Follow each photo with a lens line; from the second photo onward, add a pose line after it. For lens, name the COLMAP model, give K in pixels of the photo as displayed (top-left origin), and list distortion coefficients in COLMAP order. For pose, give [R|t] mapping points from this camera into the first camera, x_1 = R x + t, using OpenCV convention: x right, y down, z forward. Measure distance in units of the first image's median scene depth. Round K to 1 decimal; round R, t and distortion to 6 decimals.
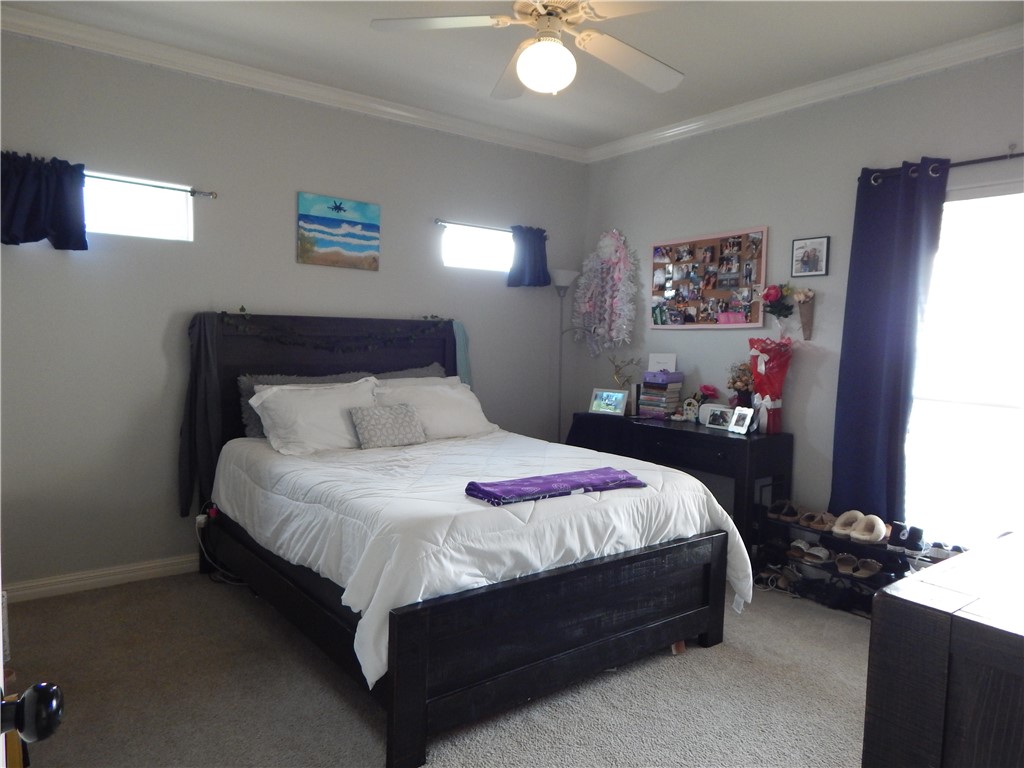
lens RADIAL K [[675.6, 0, 513.5], [0, 675.6, 384.6], [0, 0, 1]] dist [0.001047, -0.007010]
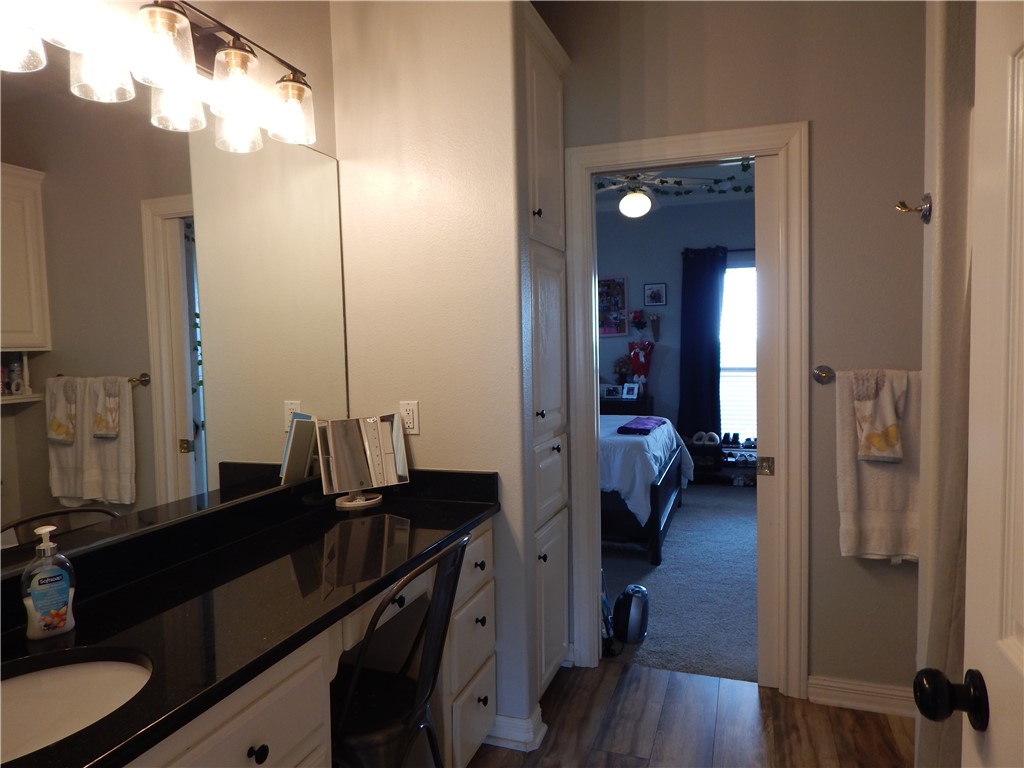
lens RADIAL K [[675.6, 0, 508.5], [0, 675.6, 382.8], [0, 0, 1]] dist [0.001047, -0.007010]
pose [[0.829684, -0.074259, 0.553273, -0.849691], [0.082622, 0.996532, 0.009853, -0.009547], [-0.552086, 0.037538, 0.832942, -0.235466]]
